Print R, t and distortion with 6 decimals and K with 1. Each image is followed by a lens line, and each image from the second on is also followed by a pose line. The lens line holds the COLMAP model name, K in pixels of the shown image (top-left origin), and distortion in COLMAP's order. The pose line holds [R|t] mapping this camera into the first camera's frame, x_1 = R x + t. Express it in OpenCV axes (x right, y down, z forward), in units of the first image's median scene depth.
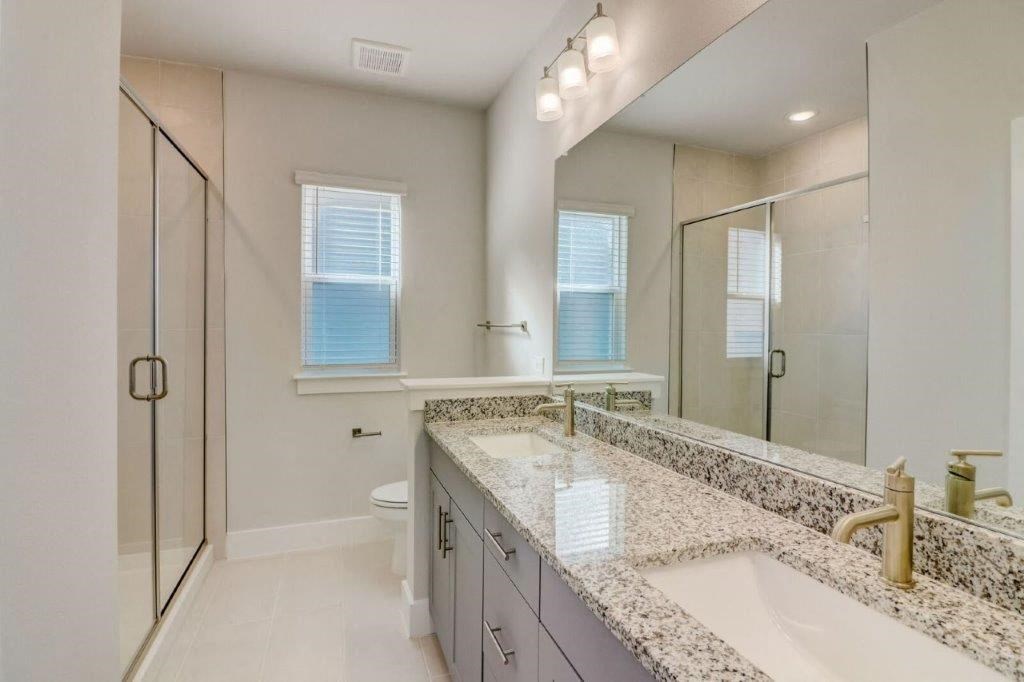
lens RADIAL K [[474.6, 0, 512.9], [0, 474.6, 342.6], [0, 0, 1]] dist [-0.018839, -0.005677]
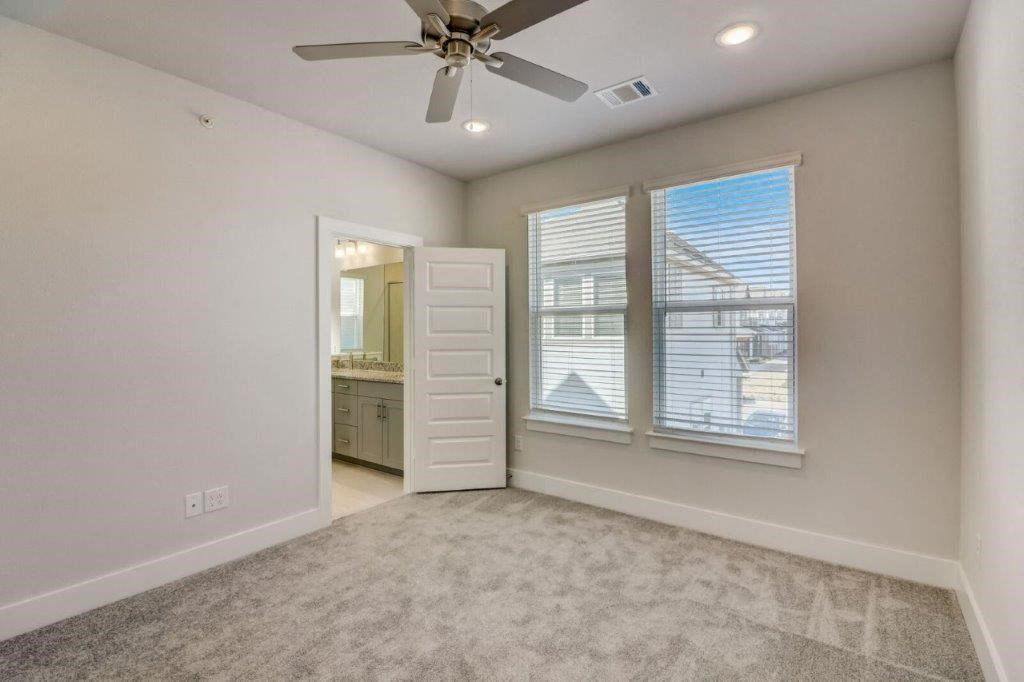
lens RADIAL K [[474.6, 0, 512.4], [0, 474.6, 338.7], [0, 0, 1]] dist [-0.018839, -0.005677]
pose [[0.831835, -0.012255, 0.554888, -0.385341], [0.012520, 0.999916, 0.003315, -0.001627], [-0.554882, 0.004190, 0.831918, -1.137510]]
